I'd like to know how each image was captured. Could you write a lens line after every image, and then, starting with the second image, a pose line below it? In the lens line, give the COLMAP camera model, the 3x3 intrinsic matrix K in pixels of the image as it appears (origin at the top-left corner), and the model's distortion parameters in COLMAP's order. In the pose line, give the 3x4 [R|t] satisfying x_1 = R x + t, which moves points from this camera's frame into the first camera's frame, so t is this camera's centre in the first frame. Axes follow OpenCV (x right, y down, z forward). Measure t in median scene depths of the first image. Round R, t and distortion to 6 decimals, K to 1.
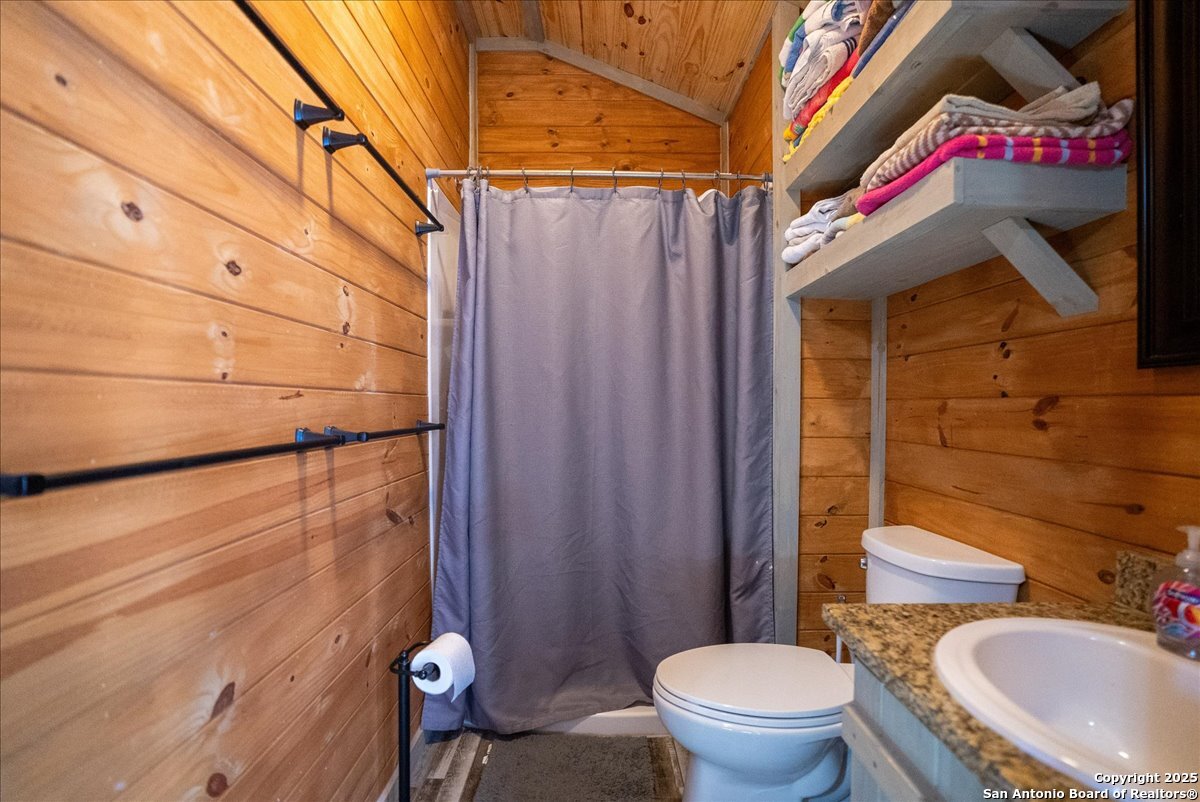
lens RADIAL K [[563.2, 0, 596.1], [0, 563.2, 394.0], [0, 0, 1]] dist [-0.073194, 0.031253]
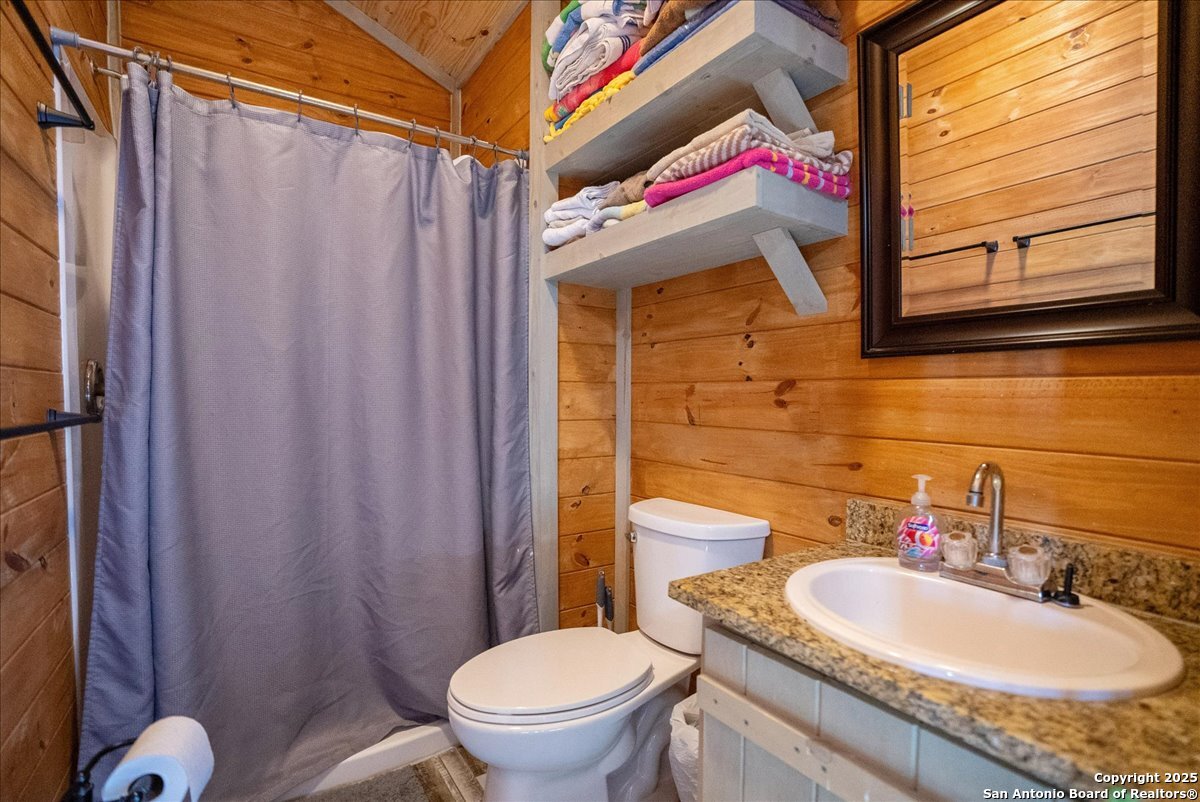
lens RADIAL K [[563.2, 0, 596.1], [0, 563.2, 394.0], [0, 0, 1]] dist [-0.073194, 0.031253]
pose [[0.835709, -0.001542, 0.549171, -0.135105], [-0.010589, 0.999765, 0.018922, 0.010250], [-0.549071, -0.021628, 0.835496, 0.118601]]
